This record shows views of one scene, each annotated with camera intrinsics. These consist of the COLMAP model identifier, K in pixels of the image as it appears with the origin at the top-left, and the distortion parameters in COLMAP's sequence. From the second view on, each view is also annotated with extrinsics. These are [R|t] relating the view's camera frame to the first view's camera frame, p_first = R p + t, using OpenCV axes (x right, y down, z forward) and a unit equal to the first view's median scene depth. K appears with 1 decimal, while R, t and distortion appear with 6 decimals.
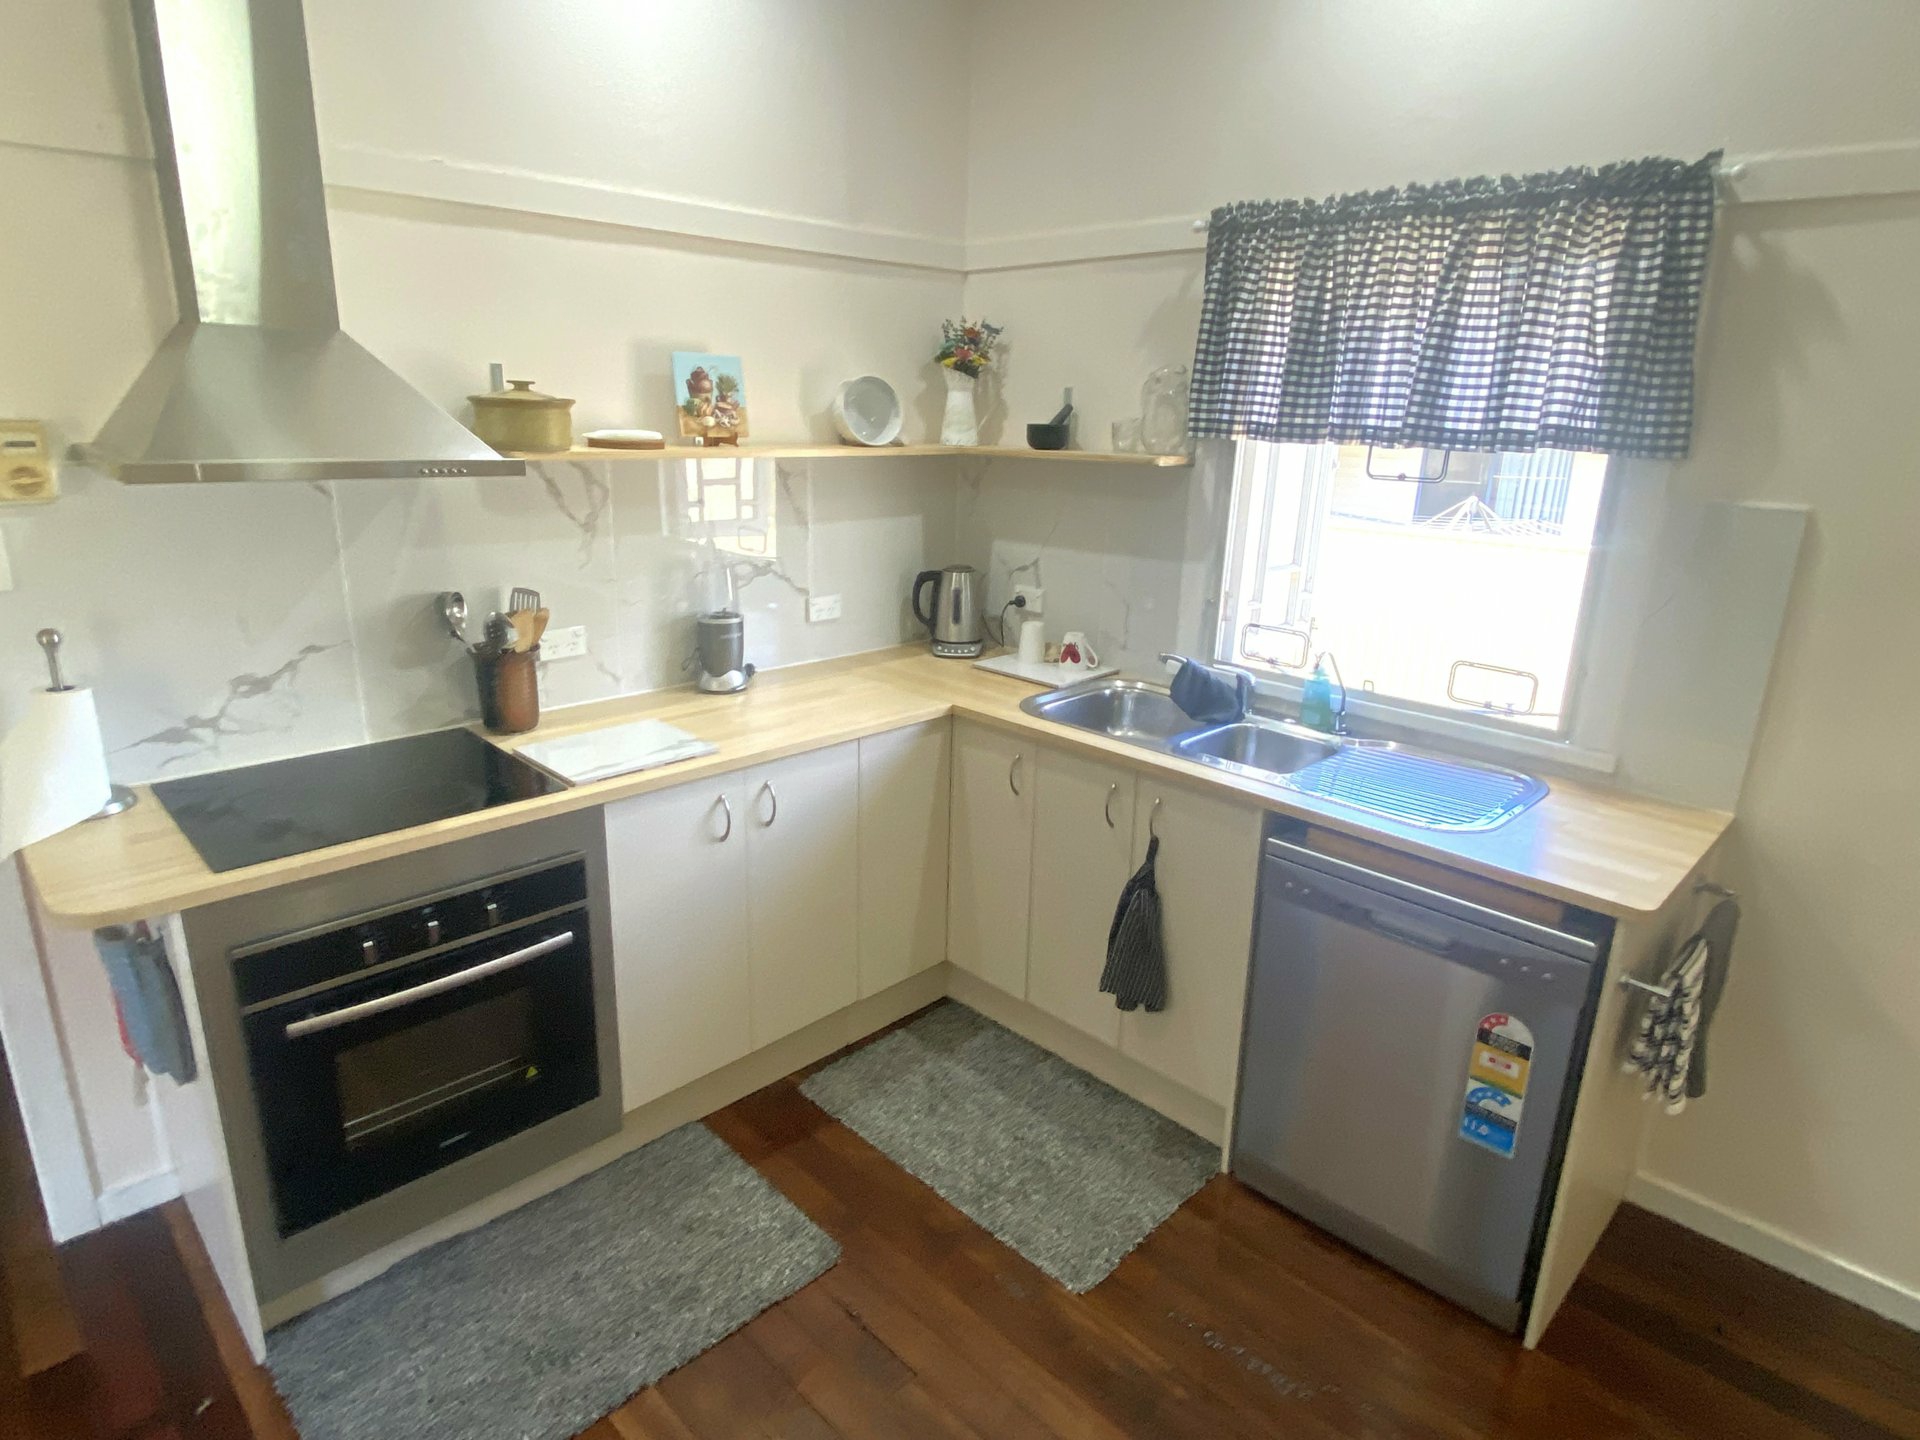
lens RADIAL K [[1055.8, 0, 960.0], [0, 1055.8, 720.0], [0, 0, 1]] dist [0.034309, -0.040357]
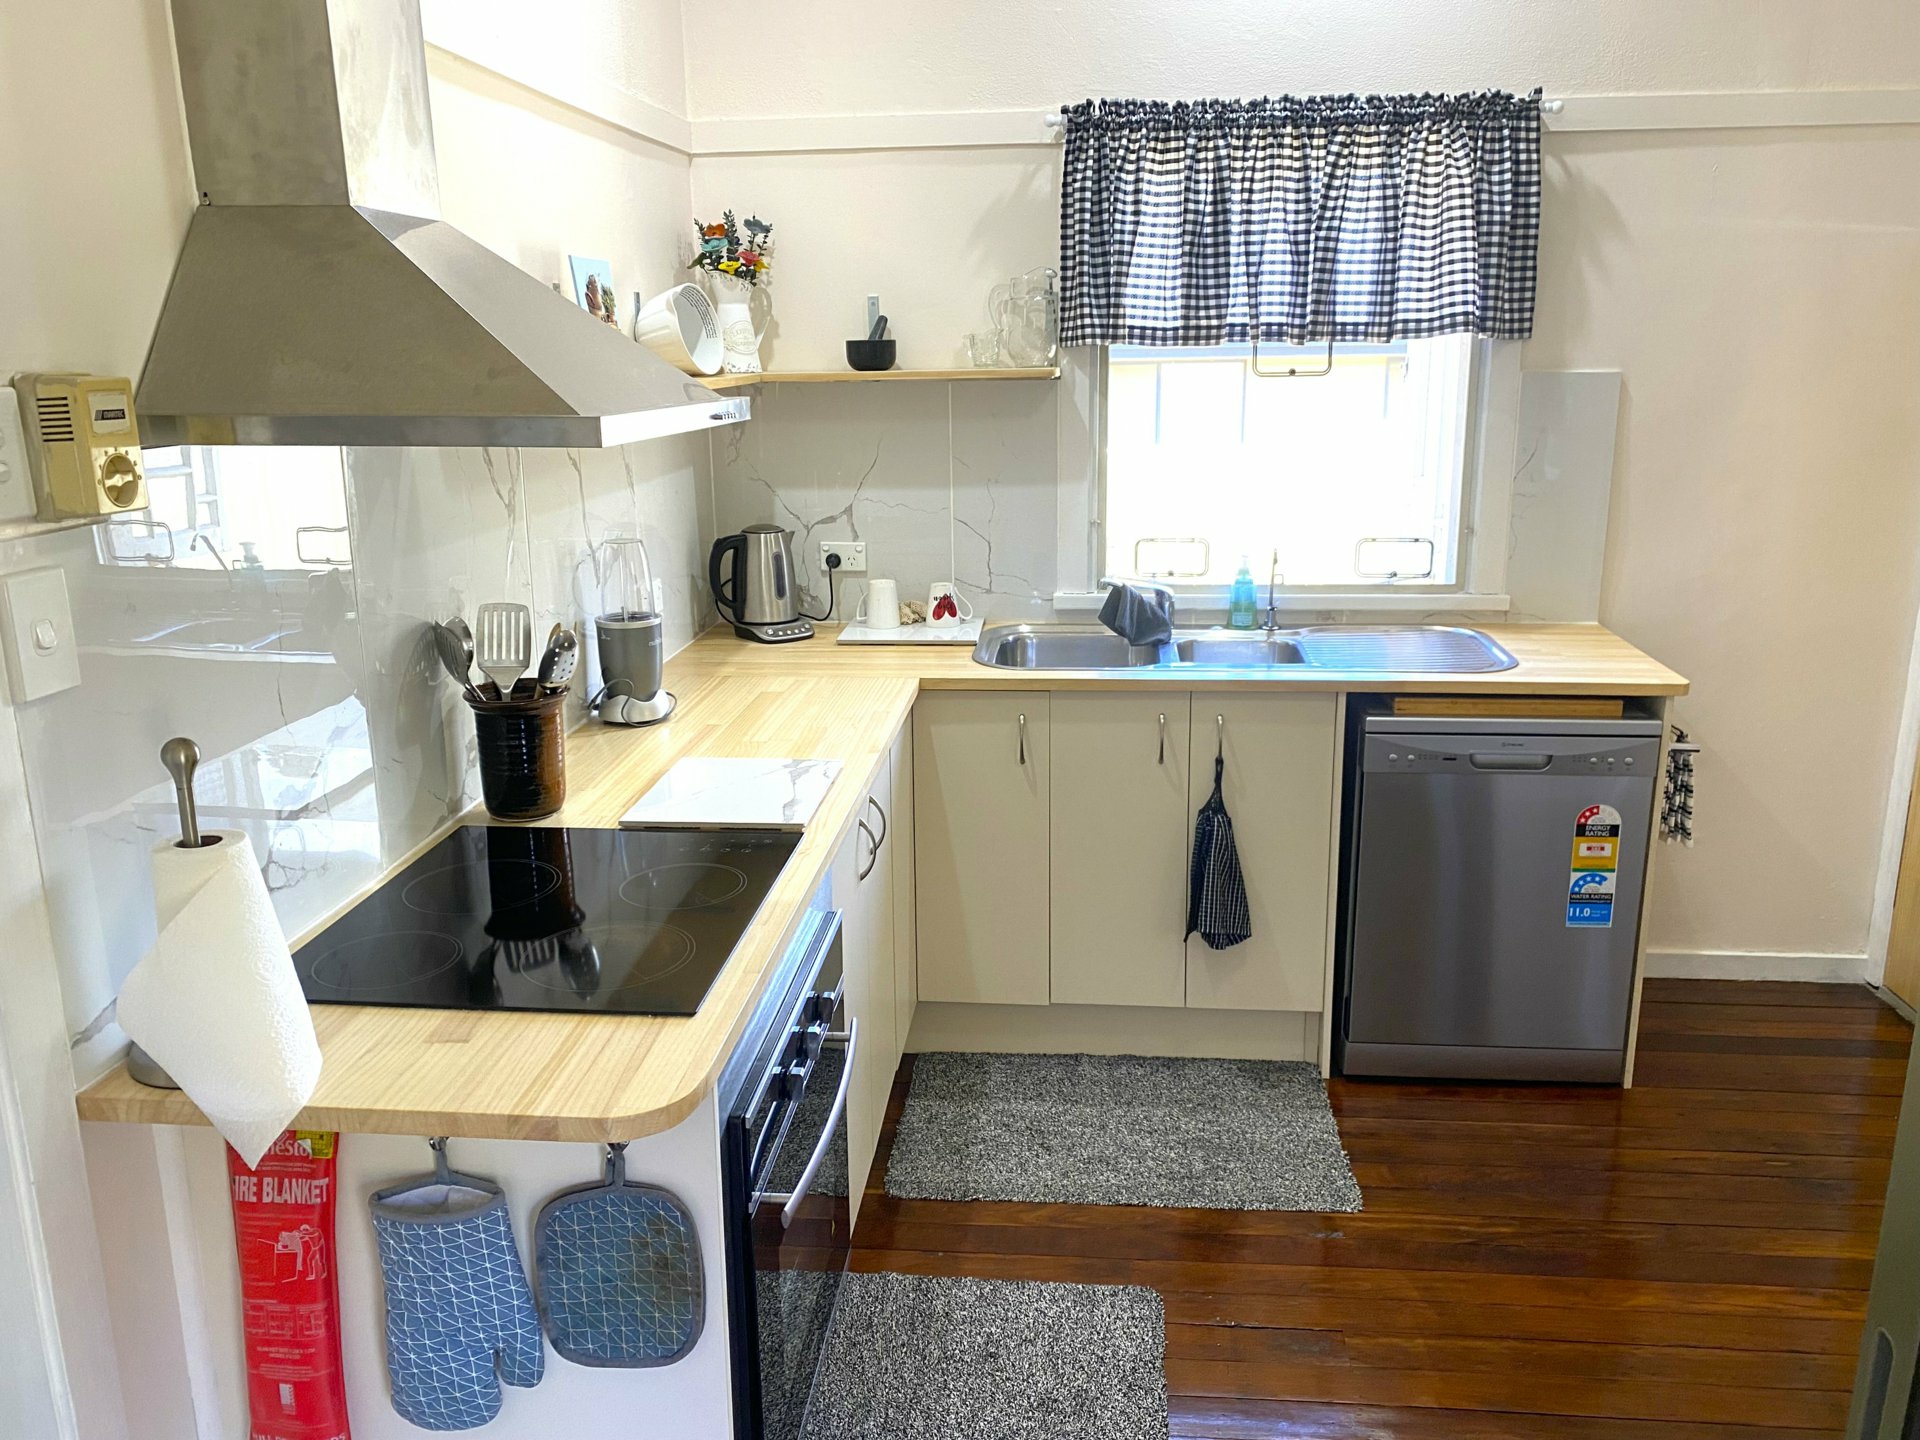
lens RADIAL K [[1465.1, 0, 962.1], [0, 1465.1, 698.7], [0, 0, 1]] dist [0.051677, -0.056483]
pose [[0.766536, -0.188437, 0.613933, -0.777411], [0.214754, 0.976161, 0.031482, -0.031473], [-0.605230, 0.107713, 0.788730, 0.092291]]
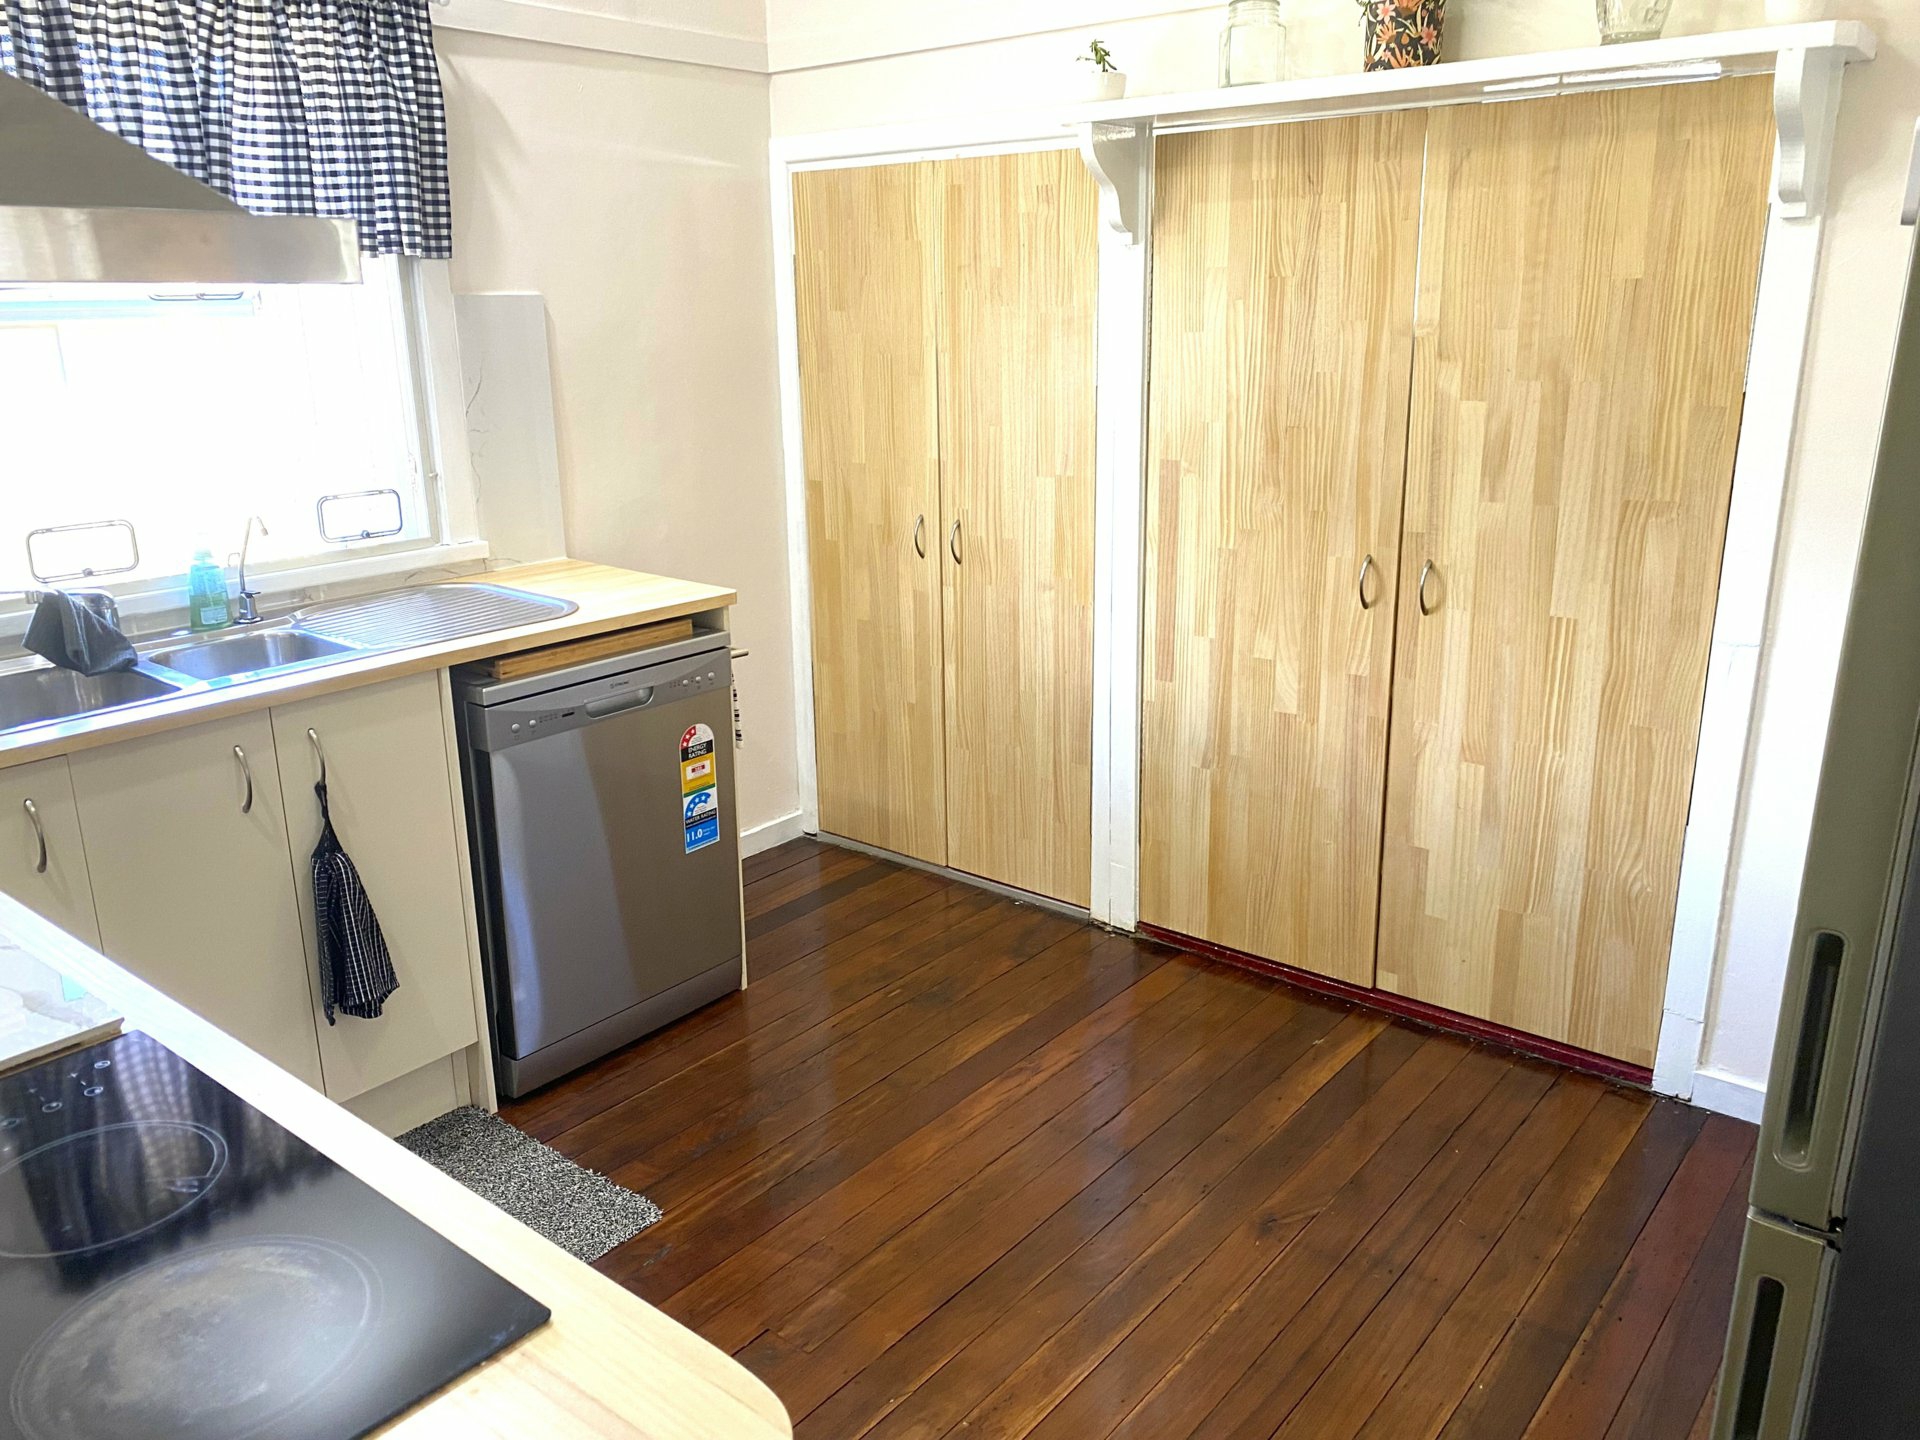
lens RADIAL K [[1465.1, 0, 962.1], [0, 1465.1, 698.7], [0, 0, 1]] dist [0.051677, -0.056483]
pose [[-0.094667, -0.291781, 0.951789, -0.809517], [0.298985, 0.903611, 0.306750, -0.122304], [-0.949550, 0.313610, 0.001696, 0.541178]]
